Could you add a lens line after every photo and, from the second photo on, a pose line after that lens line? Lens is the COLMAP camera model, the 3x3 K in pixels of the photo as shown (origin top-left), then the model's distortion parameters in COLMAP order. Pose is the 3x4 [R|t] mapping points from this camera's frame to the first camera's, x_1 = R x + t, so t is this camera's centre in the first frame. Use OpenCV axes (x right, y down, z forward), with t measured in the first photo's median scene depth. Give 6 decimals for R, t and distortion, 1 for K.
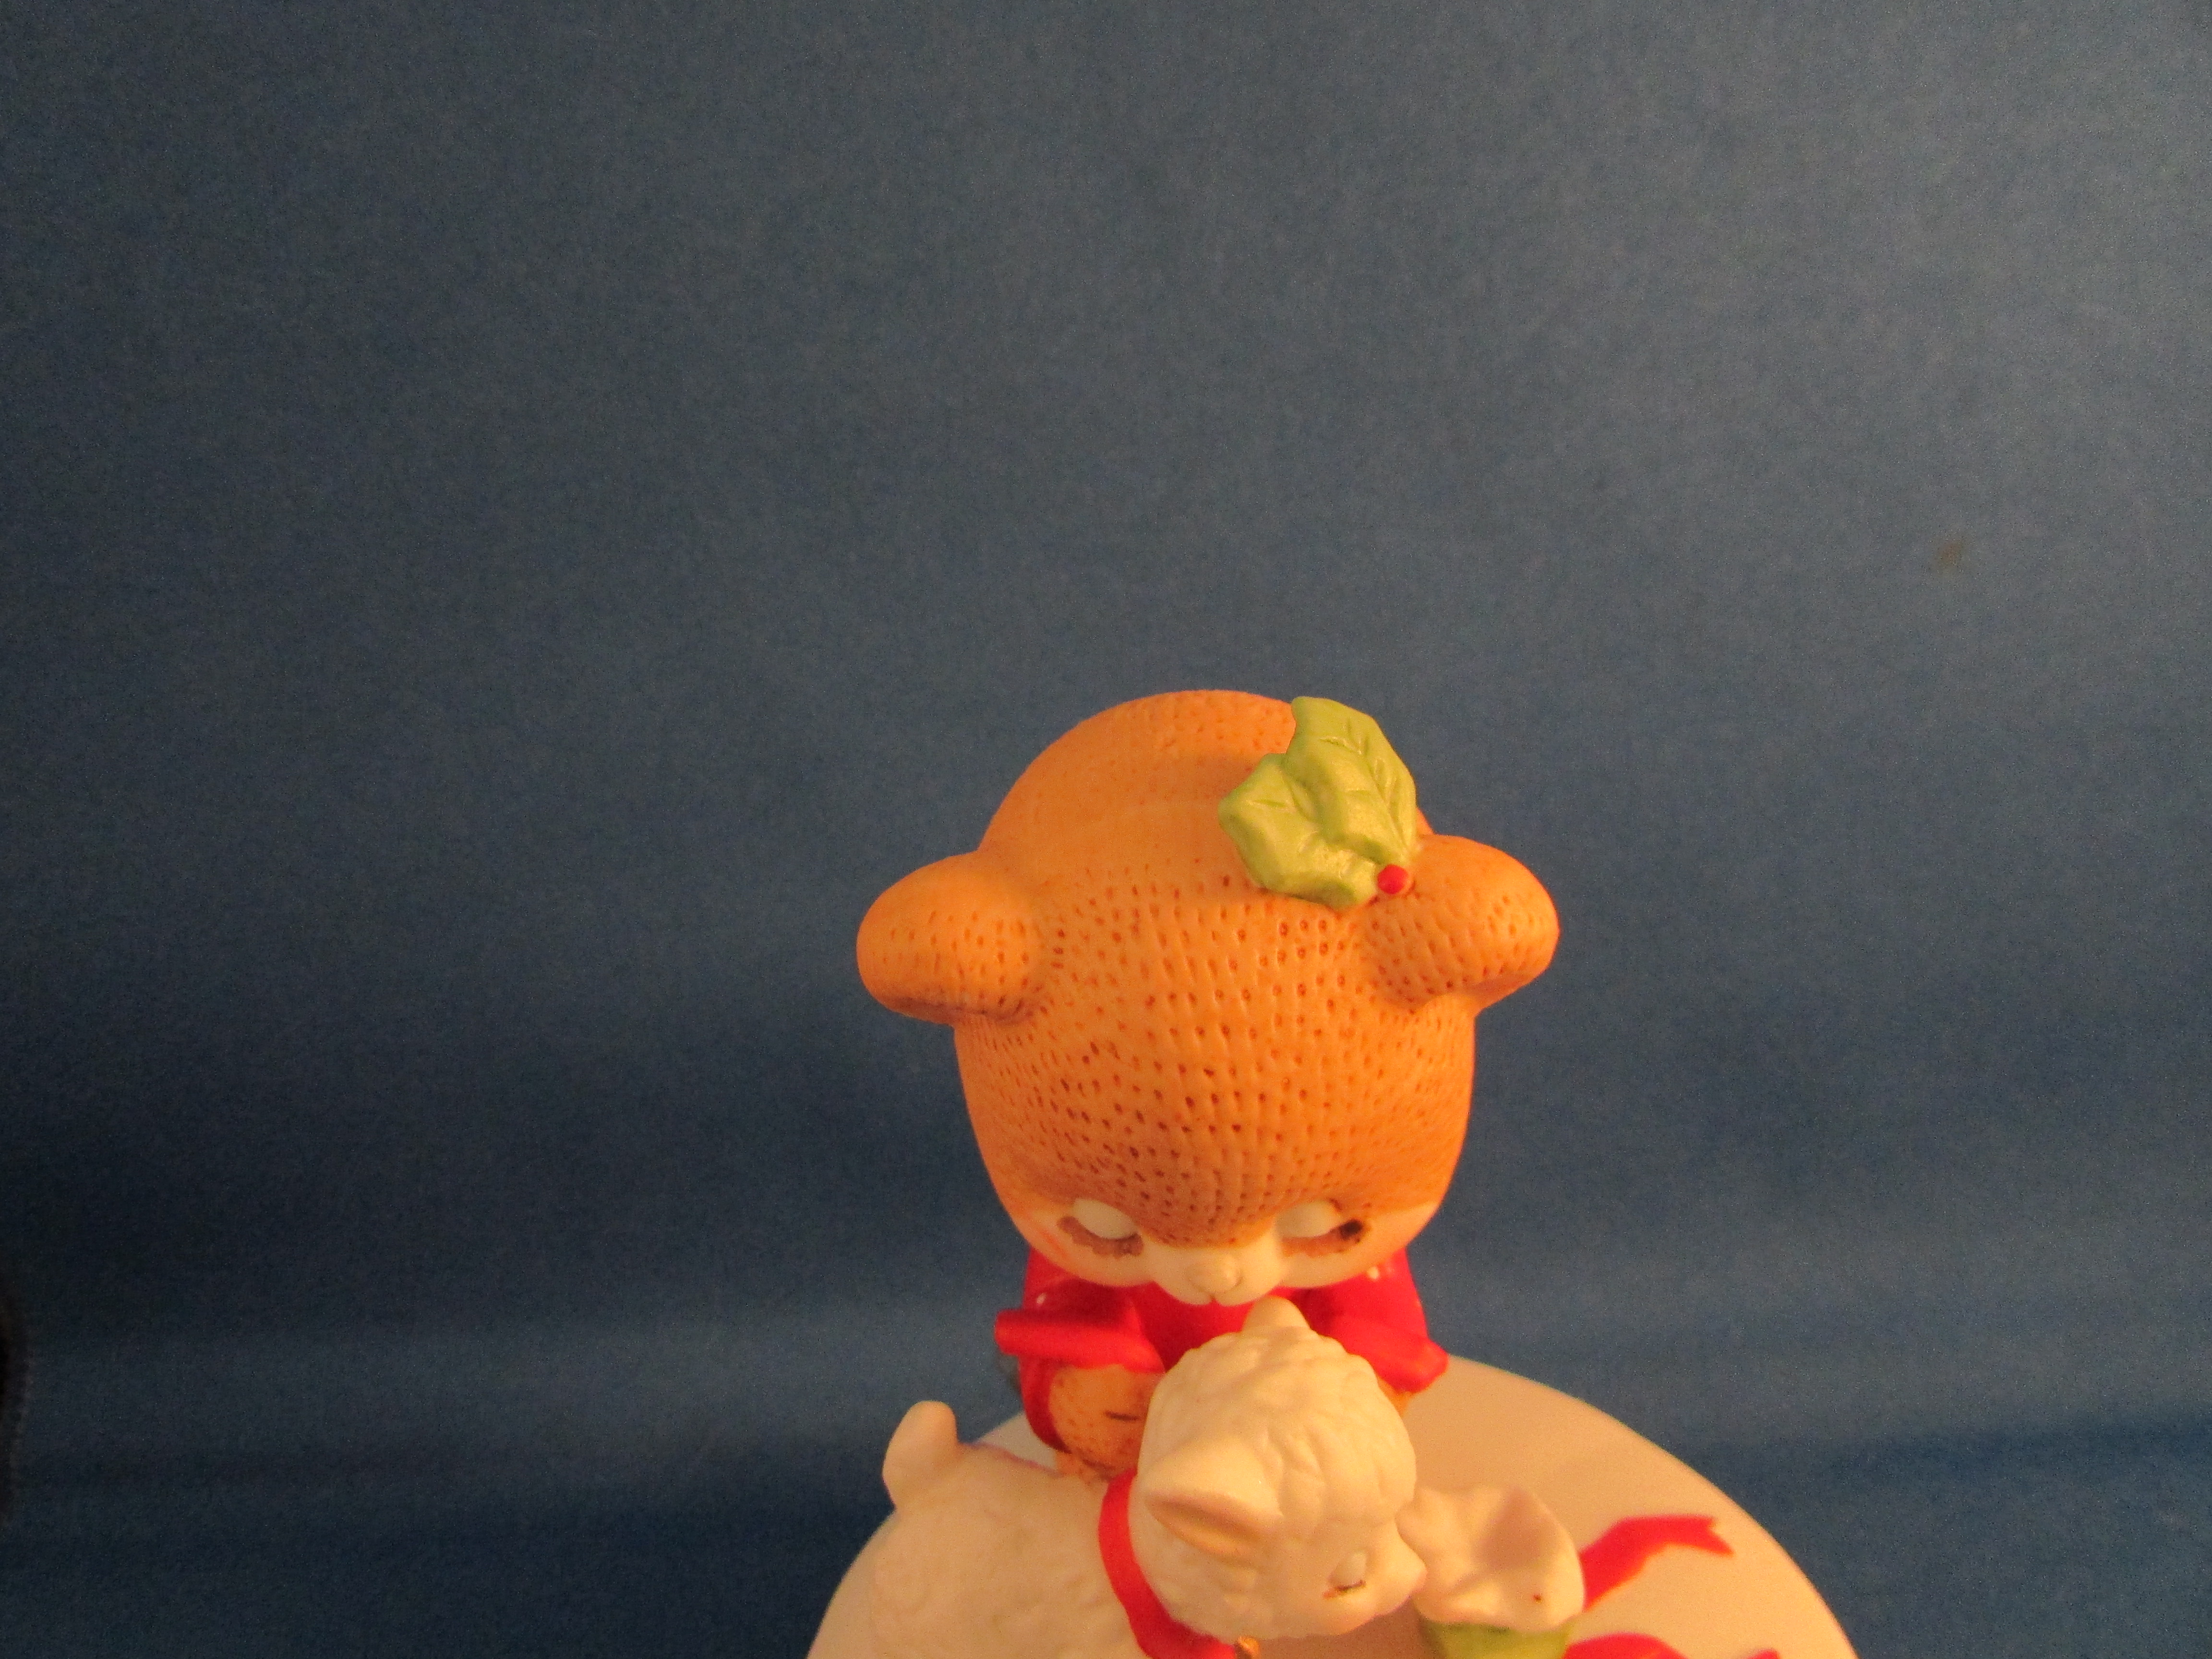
lens RADIAL K [[1555.9, 0, 1106.0], [0, 1555.9, 829.5], [0, 0, 1]] dist [-0.030025, 0.007576]
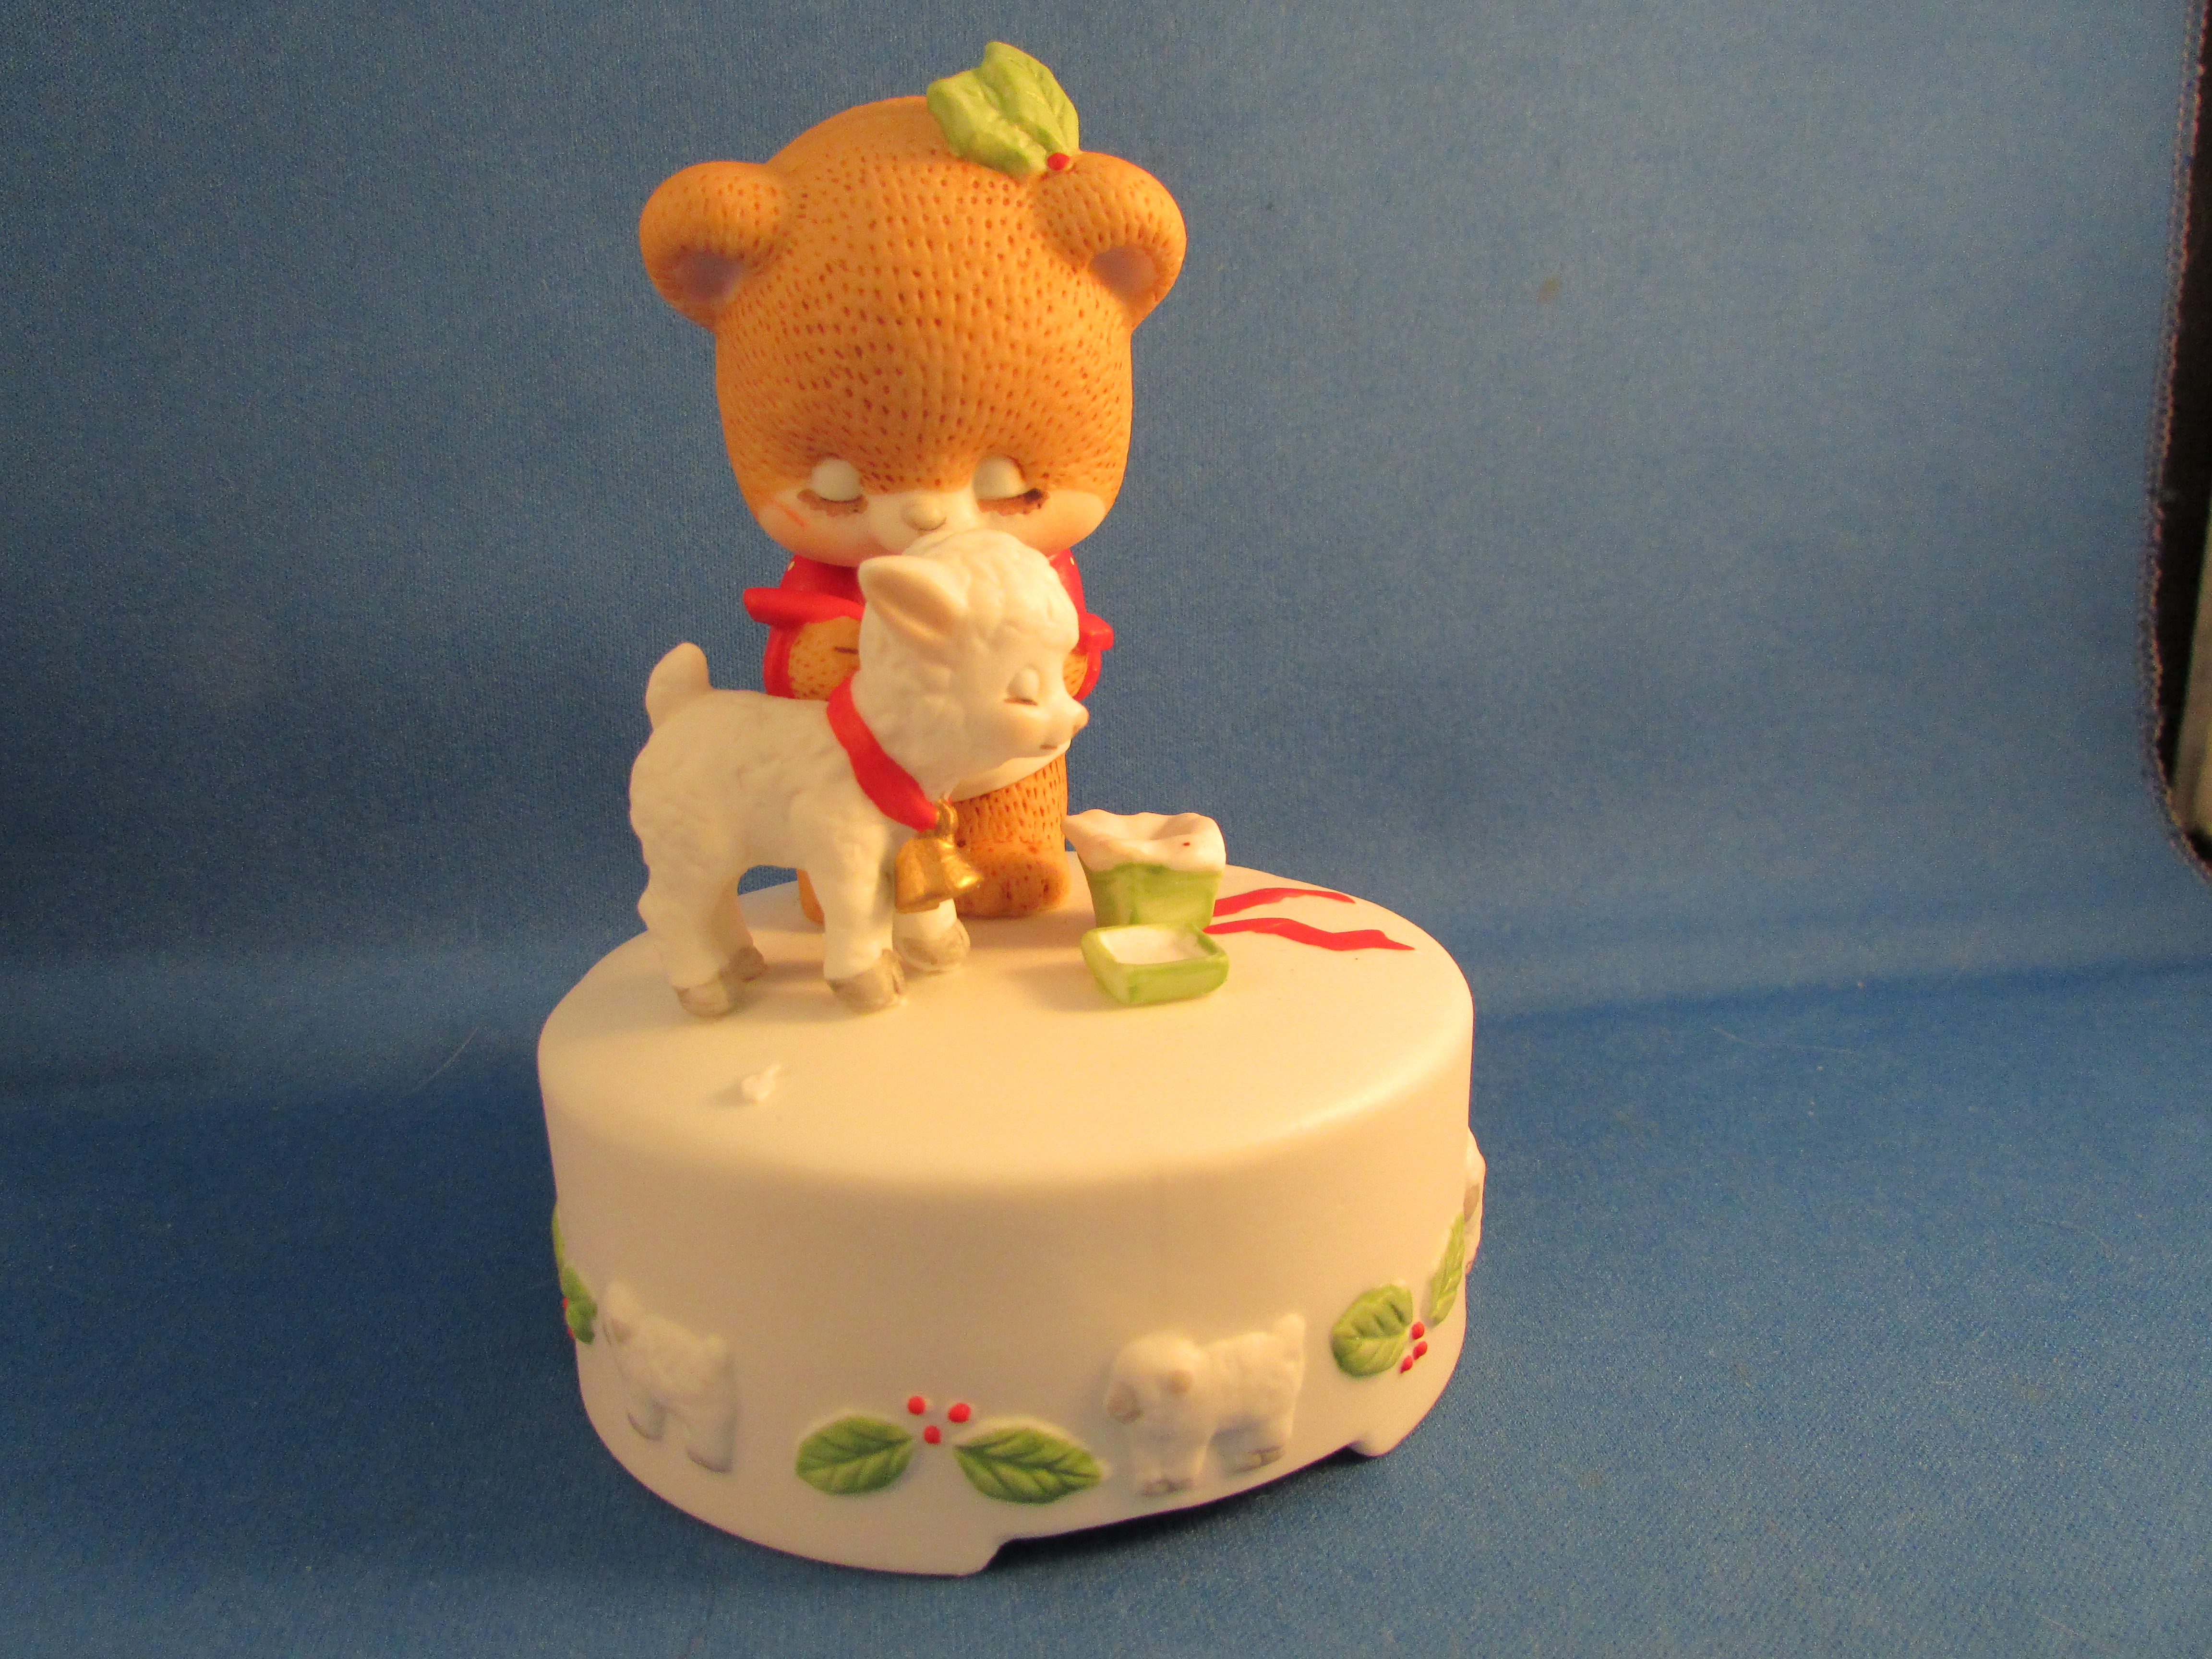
lens RADIAL K [[1555.9, 0, 1106.0], [0, 1555.9, 829.5], [0, 0, 1]] dist [-0.030025, 0.007576]
pose [[0.988160, 0.013302, 0.152849, 0.029758], [-0.001969, 0.997252, -0.074061, 0.701803], [-0.153415, 0.072883, 0.985470, -0.270139]]
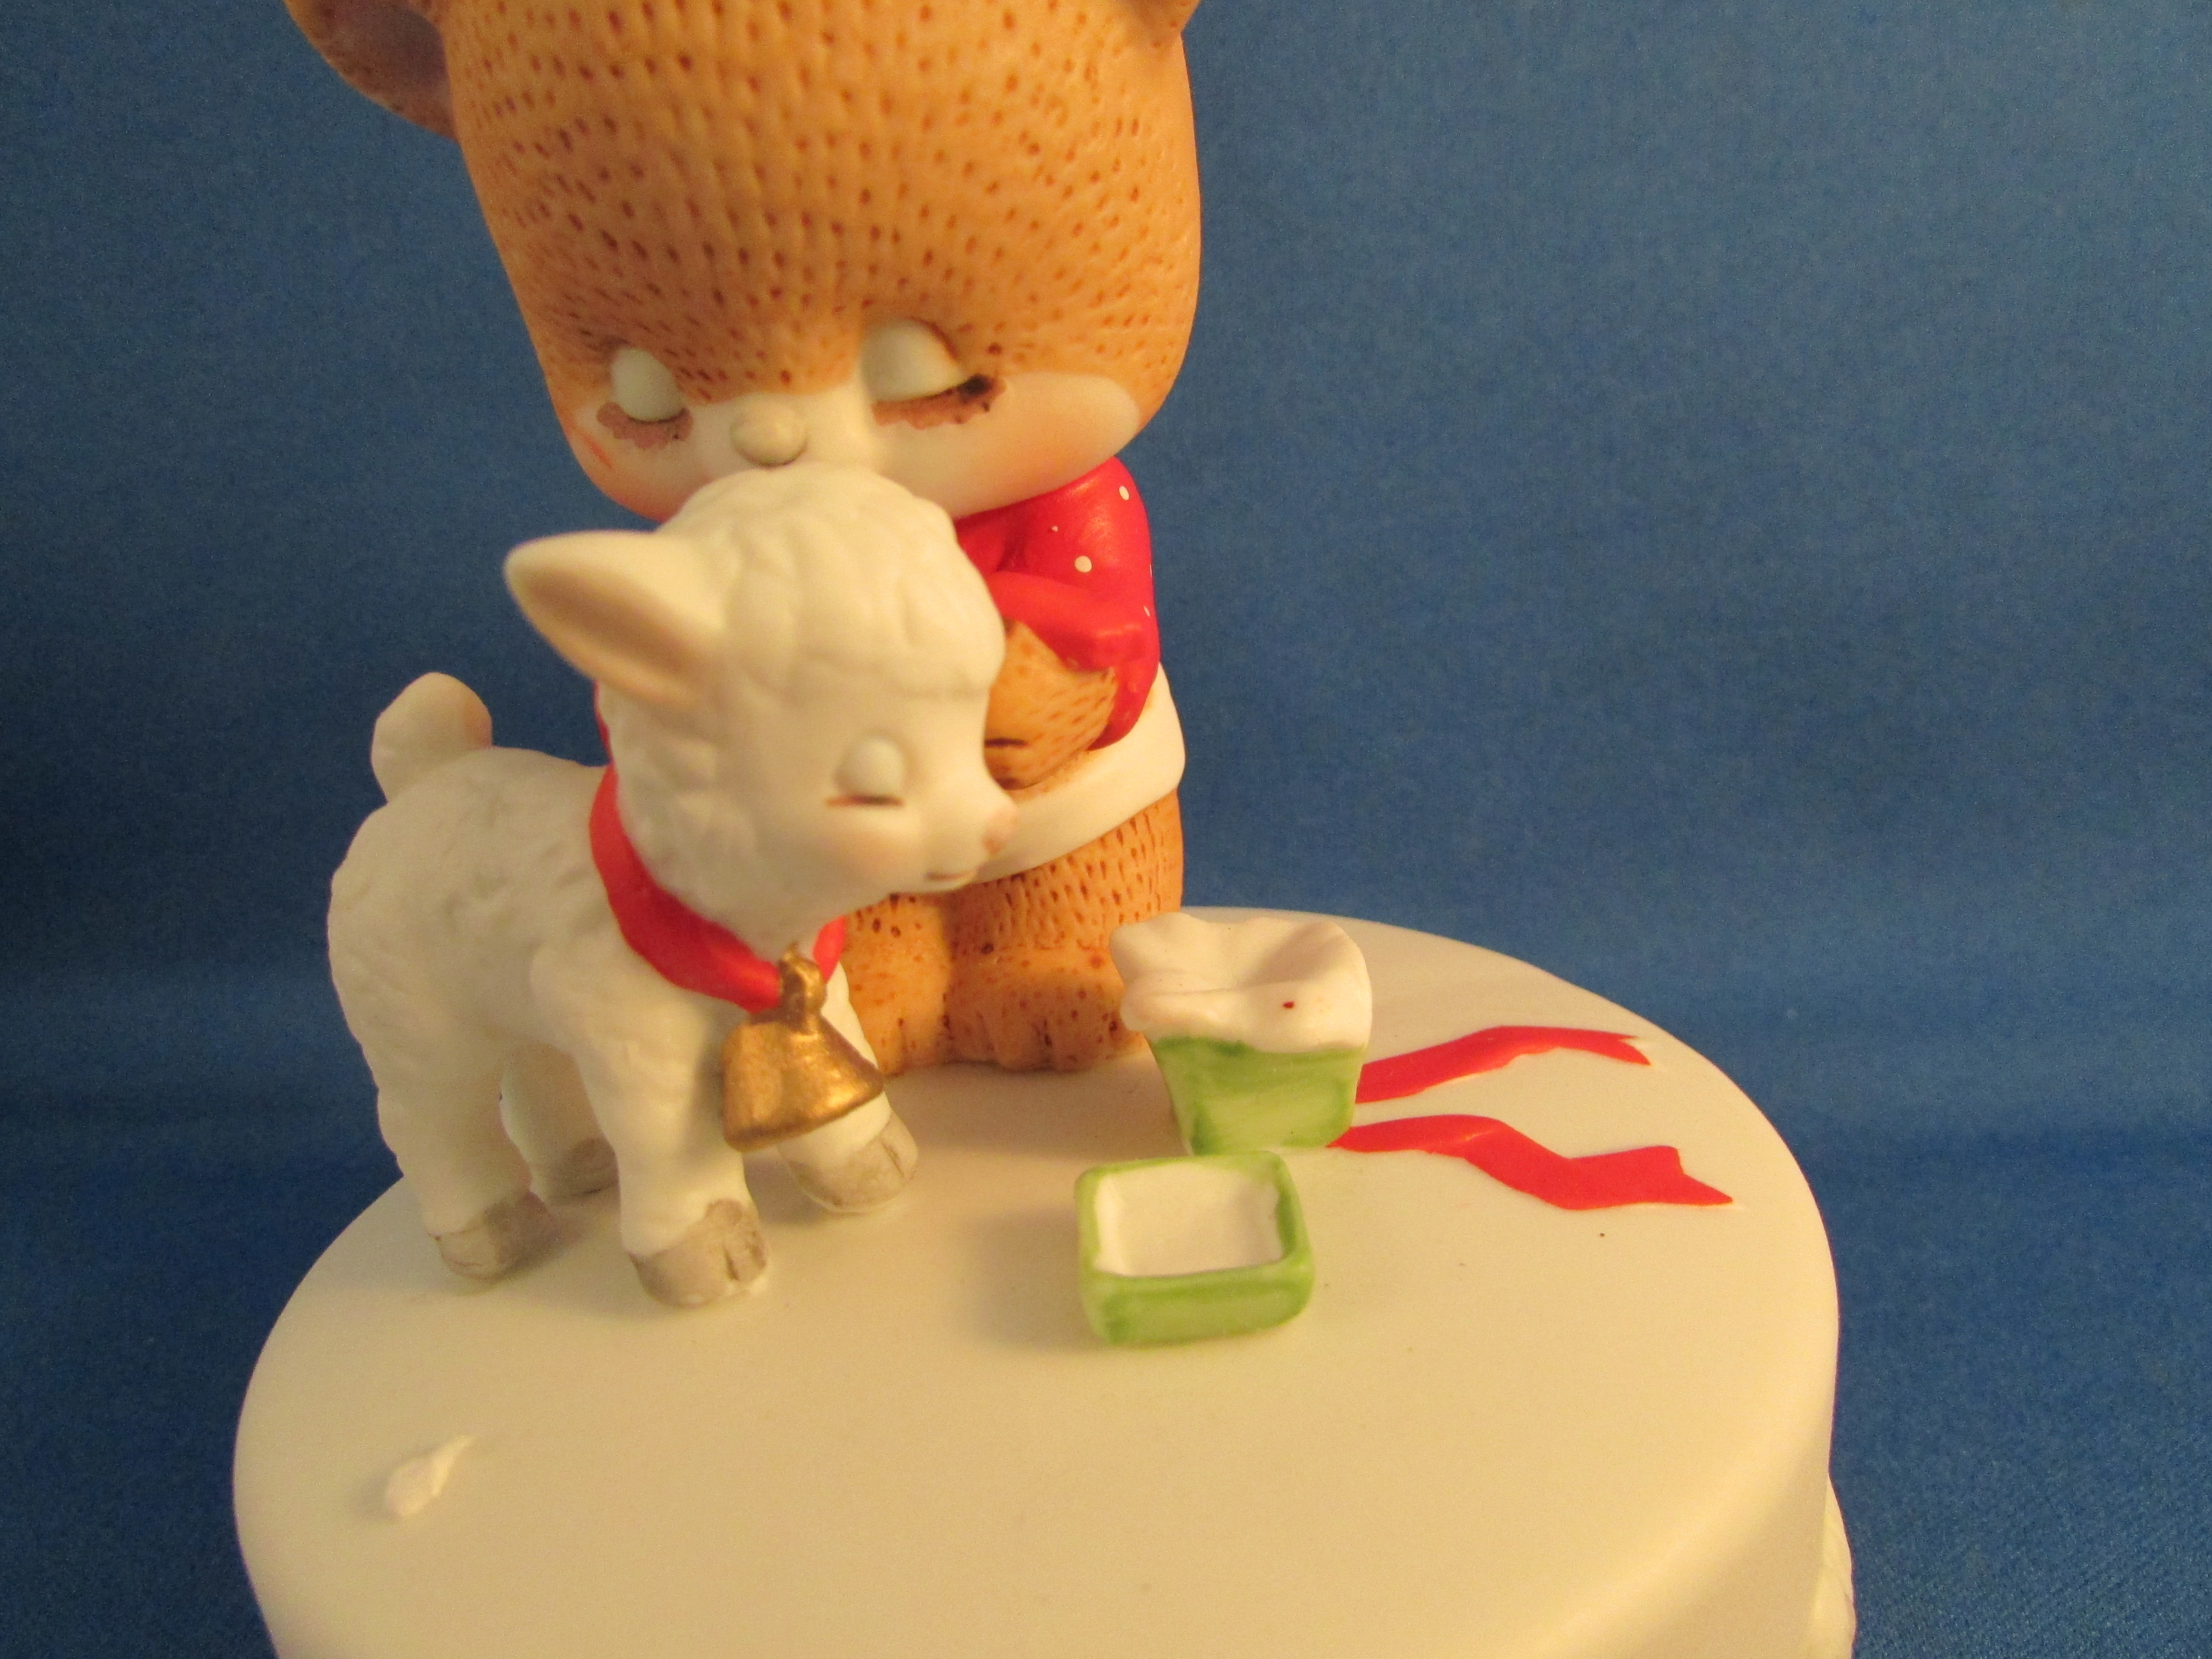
lens RADIAL K [[1555.9, 0, 1106.0], [0, 1555.9, 829.5], [0, 0, 1]] dist [-0.030025, 0.007576]
pose [[0.991036, 0.016944, -0.132515, 0.349895], [-0.016269, 0.999849, 0.006170, 0.505338], [0.132600, -0.003959, 0.991162, 0.362011]]
